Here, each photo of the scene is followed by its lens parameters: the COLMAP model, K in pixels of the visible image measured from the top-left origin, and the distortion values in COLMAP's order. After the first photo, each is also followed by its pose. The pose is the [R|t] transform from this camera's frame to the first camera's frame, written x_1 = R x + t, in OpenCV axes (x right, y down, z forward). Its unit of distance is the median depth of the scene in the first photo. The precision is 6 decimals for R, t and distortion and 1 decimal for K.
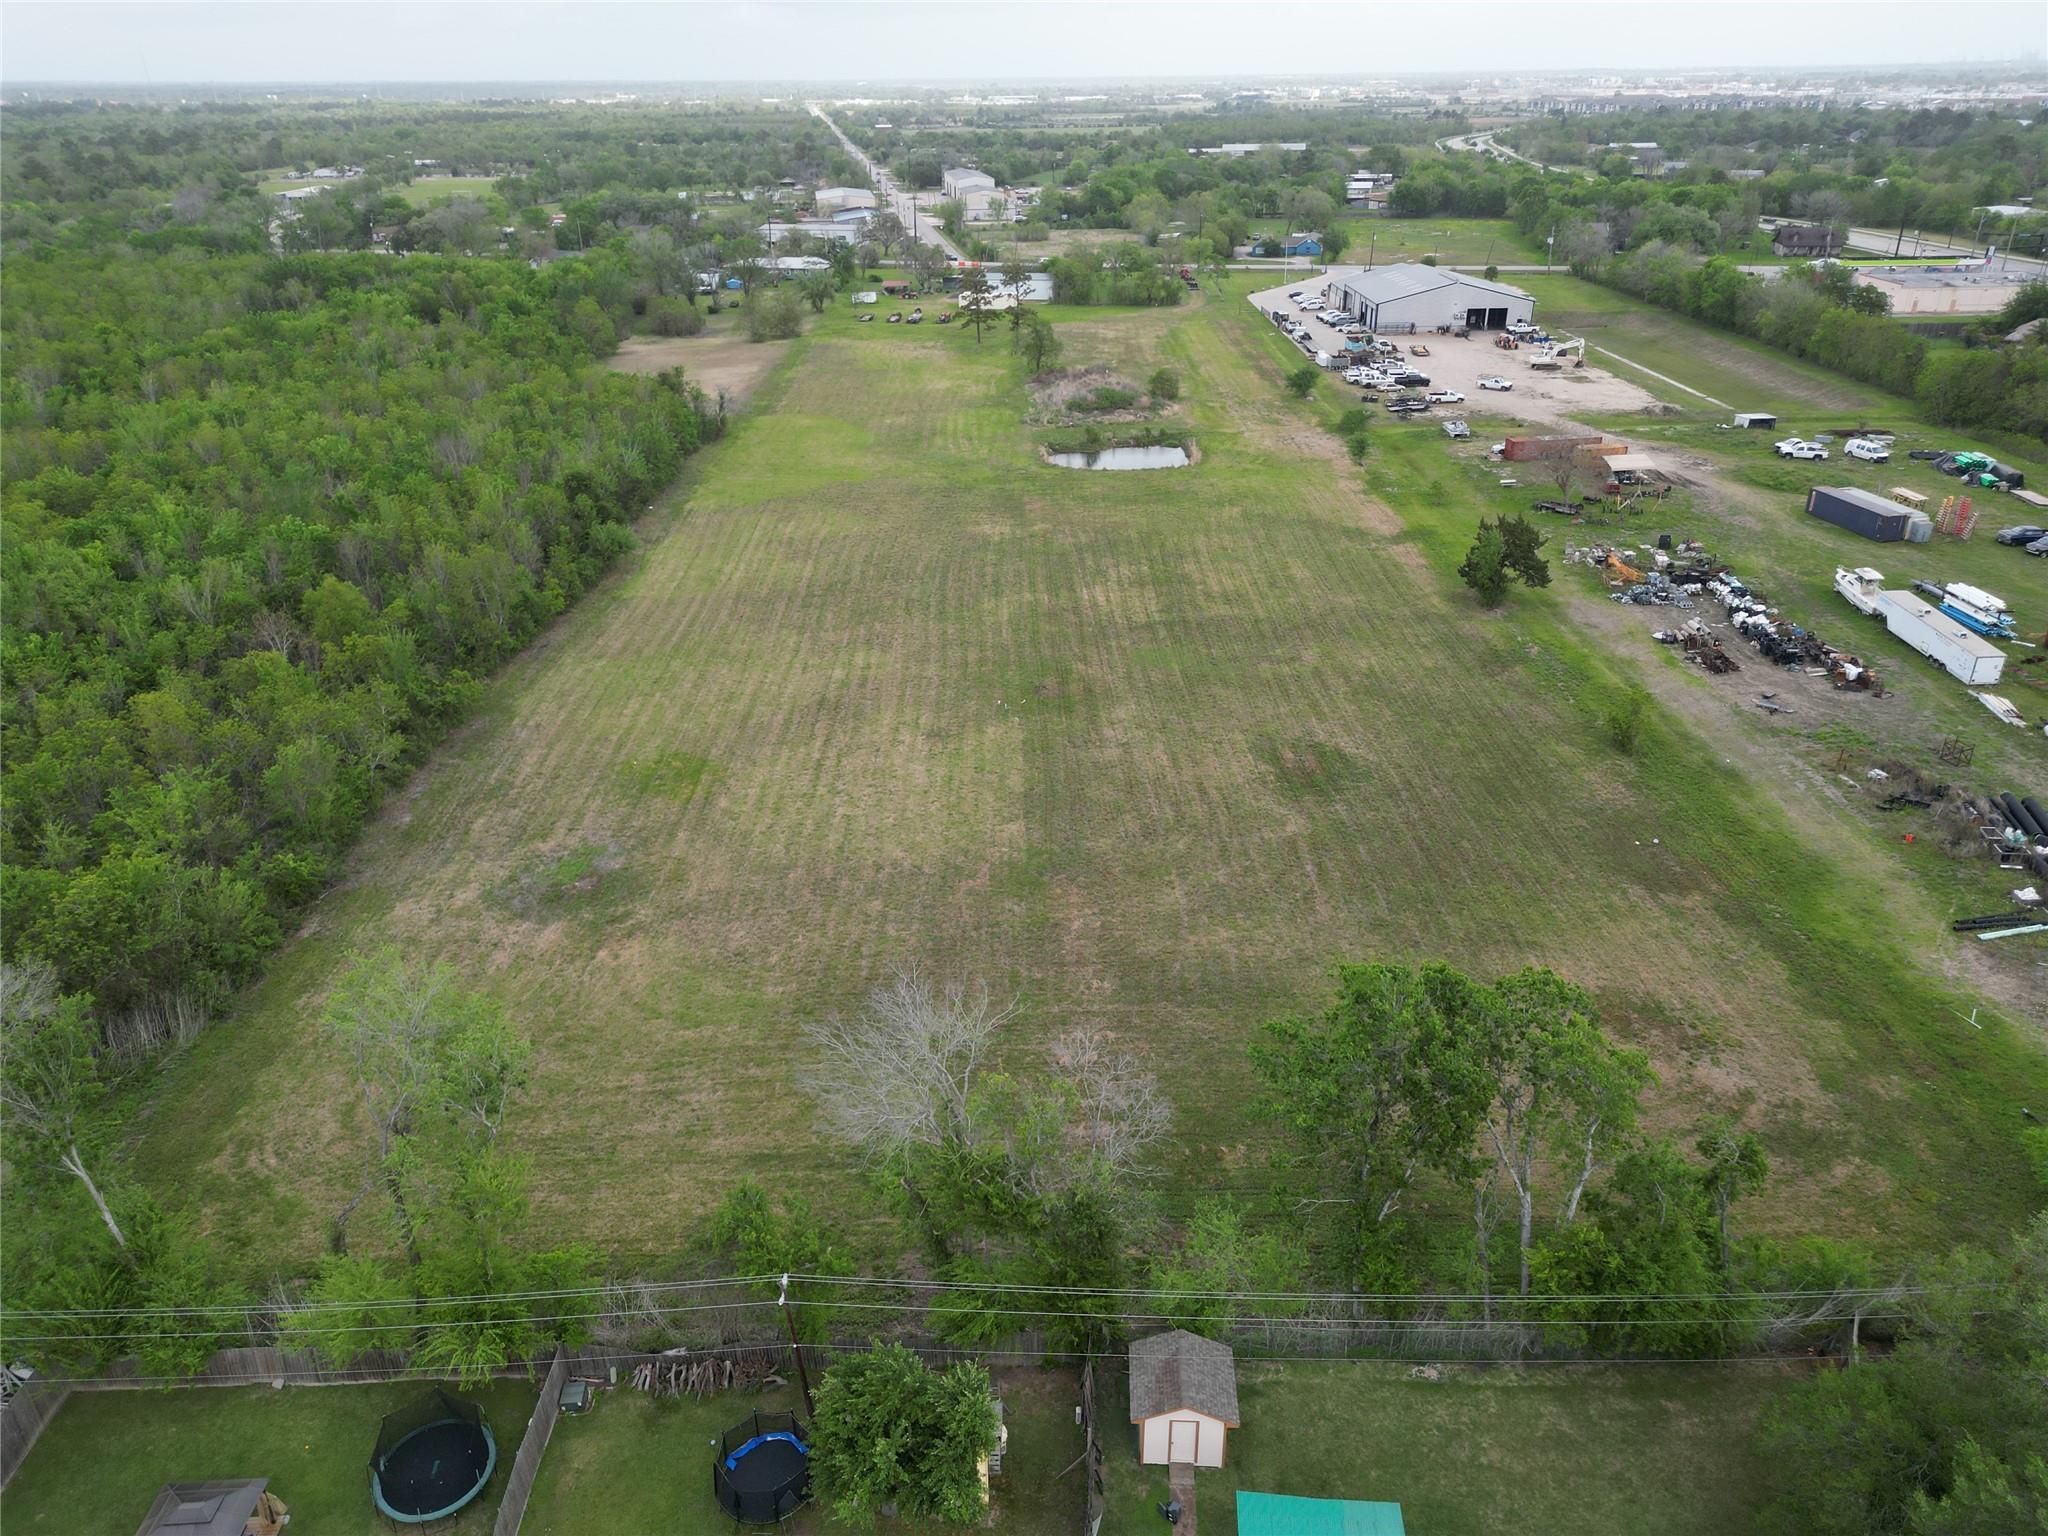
lens RADIAL K [[1417.3, 0, 1024.0], [0, 1417.3, 768.0], [0, 0, 1]] dist [0.085553, -0.096560]
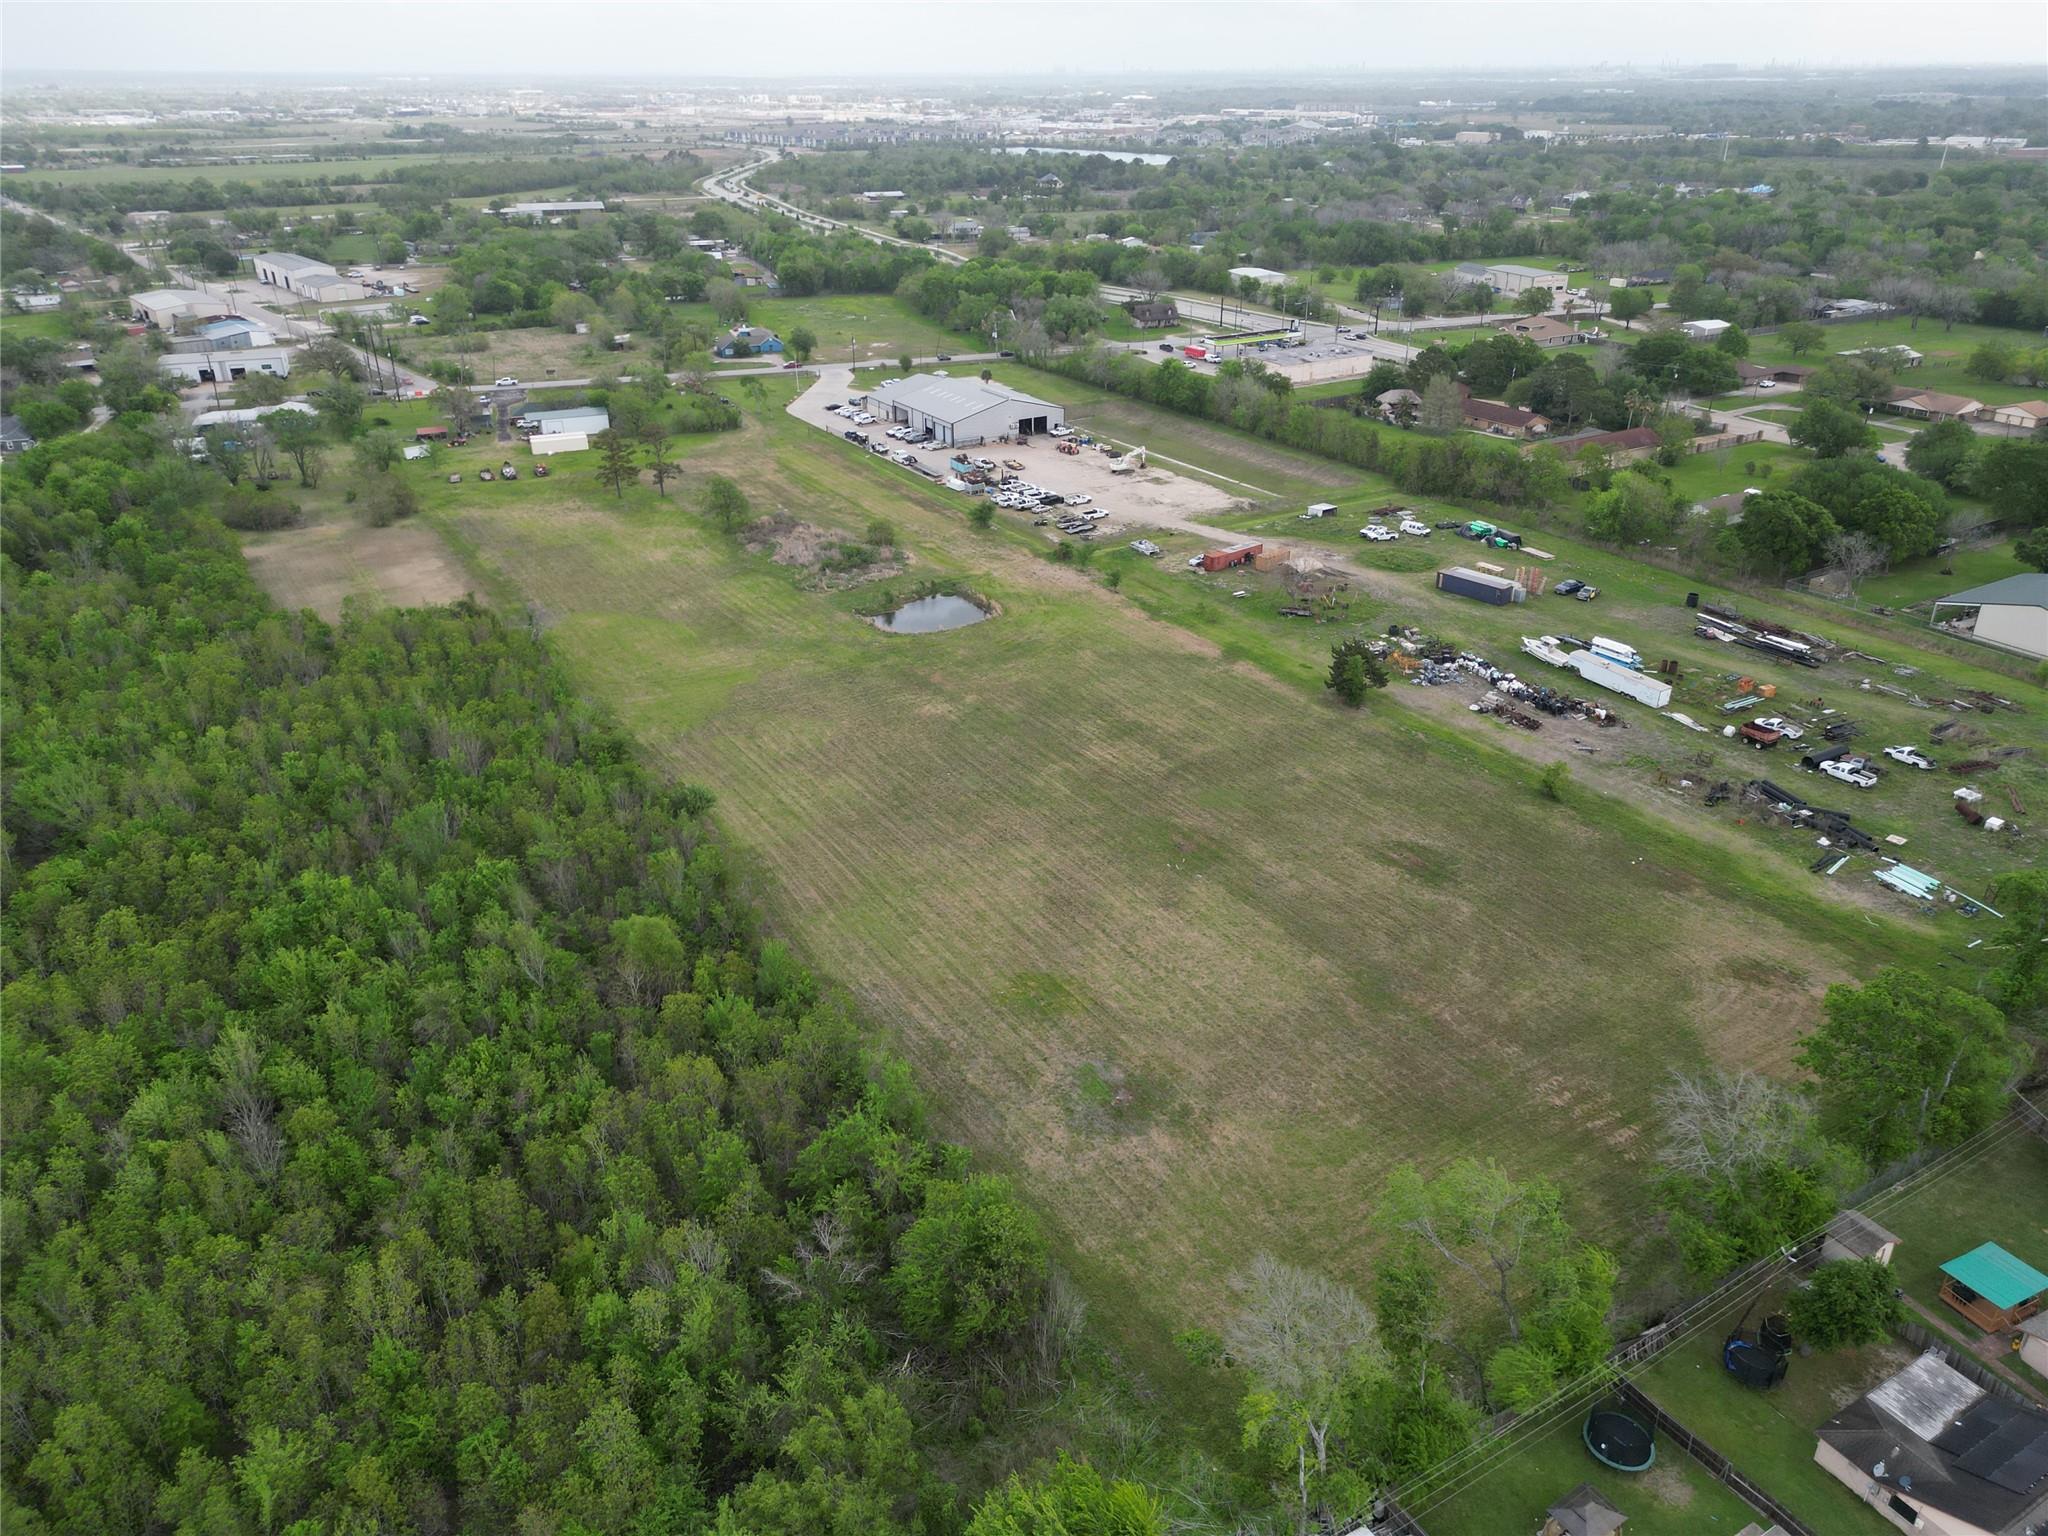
lens RADIAL K [[1417.3, 0, 1024.0], [0, 1417.3, 768.0], [0, 0, 1]] dist [0.085553, -0.096560]
pose [[0.861135, -0.216742, 0.459857, -0.625685], [0.218272, 0.974575, 0.050603, -0.201258], [-0.459133, 0.056798, 0.886550, -0.084517]]
